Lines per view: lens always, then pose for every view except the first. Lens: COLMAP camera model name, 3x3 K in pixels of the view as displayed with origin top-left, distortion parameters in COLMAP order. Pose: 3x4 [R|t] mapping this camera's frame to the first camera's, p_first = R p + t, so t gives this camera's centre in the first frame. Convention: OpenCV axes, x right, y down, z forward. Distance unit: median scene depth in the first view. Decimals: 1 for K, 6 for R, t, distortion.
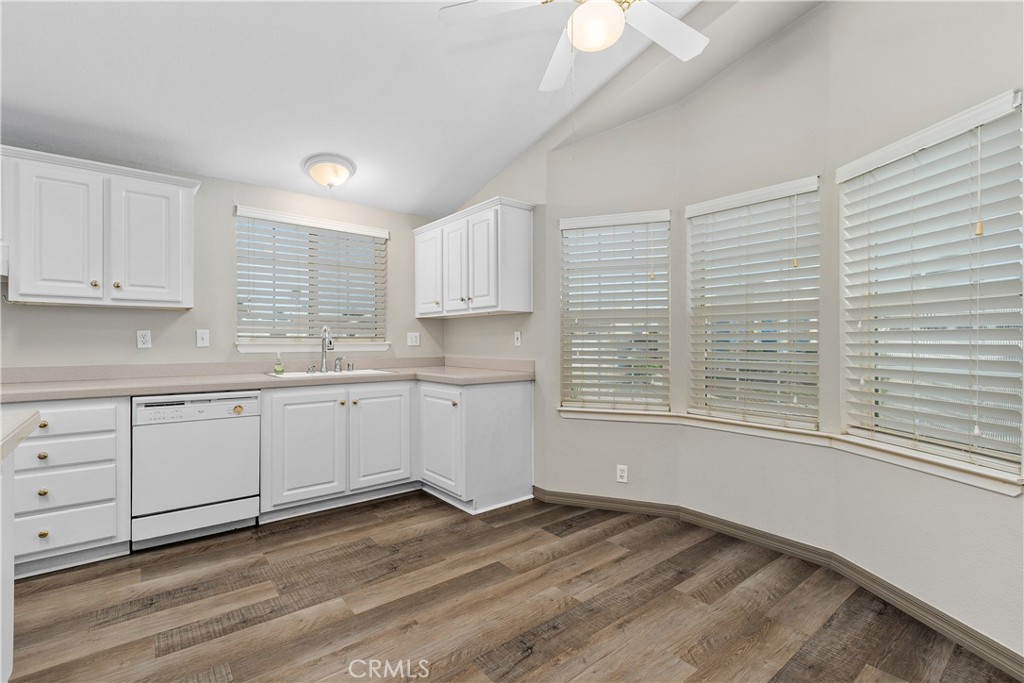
lens RADIAL K [[470.2, 0, 512.0], [0, 470.2, 341.5], [0, 0, 1]] dist [0.000618, 0.000008]
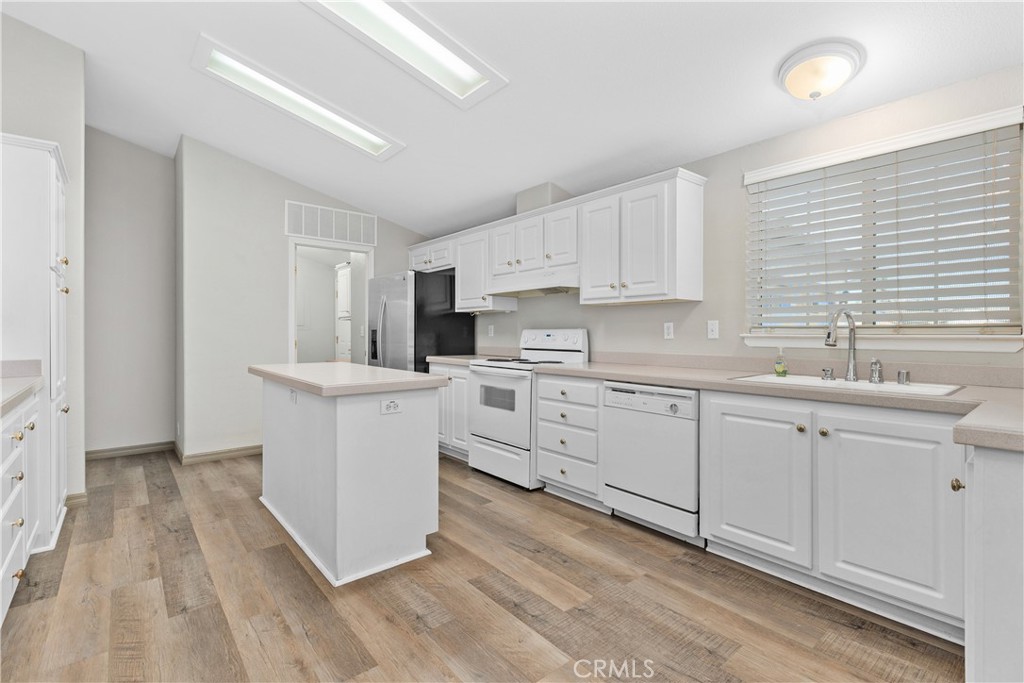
lens RADIAL K [[469.5, 0, 511.8], [0, 469.5, 333.2], [0, 0, 1]] dist [0.000786, -0.000055]
pose [[0.011568, 0.003200, -0.999928, 0.300449], [-0.000818, 0.999995, 0.003191, -0.002602], [0.999933, 0.000781, 0.011571, 0.641718]]
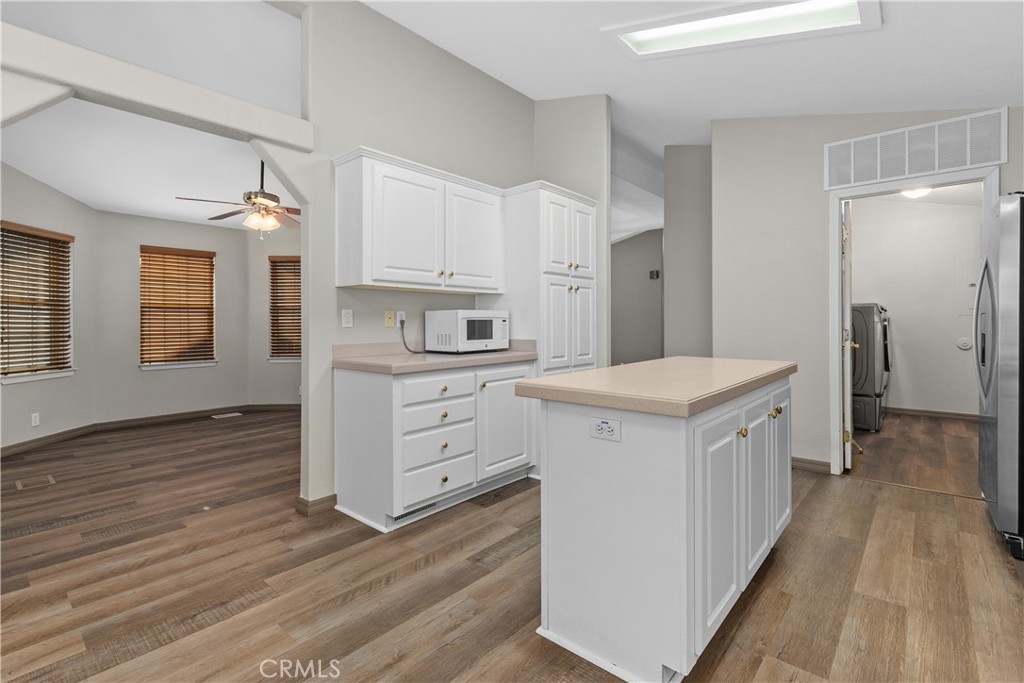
lens RADIAL K [[469.5, 0, 511.8], [0, 469.5, 333.2], [0, 0, 1]] dist [0.000786, -0.000055]
pose [[-0.985230, 0.008144, -0.171045, -0.299256], [0.004361, 0.999738, 0.022478, 0.004247], [0.171183, 0.021400, -0.985007, 0.943835]]
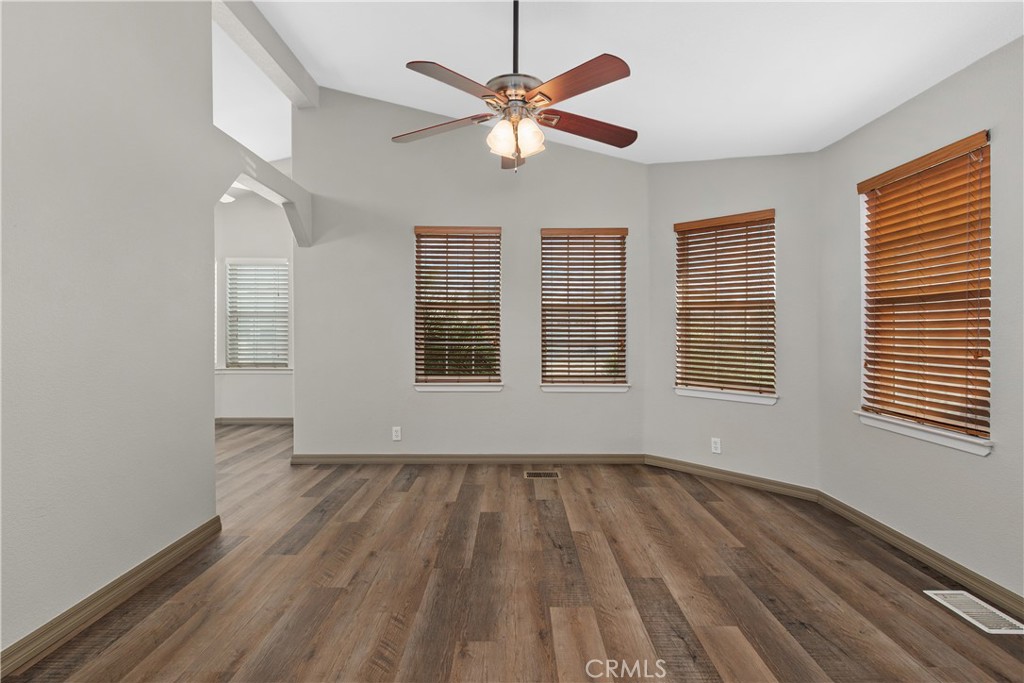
lens RADIAL K [[469.5, 0, 511.8], [0, 469.5, 333.2], [0, 0, 1]] dist [0.000786, -0.000055]
pose [[0.632753, -0.002311, 0.774350, -0.374380], [-0.003383, 0.999978, 0.005749, 0.001076], [-0.774346, -0.006257, 0.632731, -1.109519]]
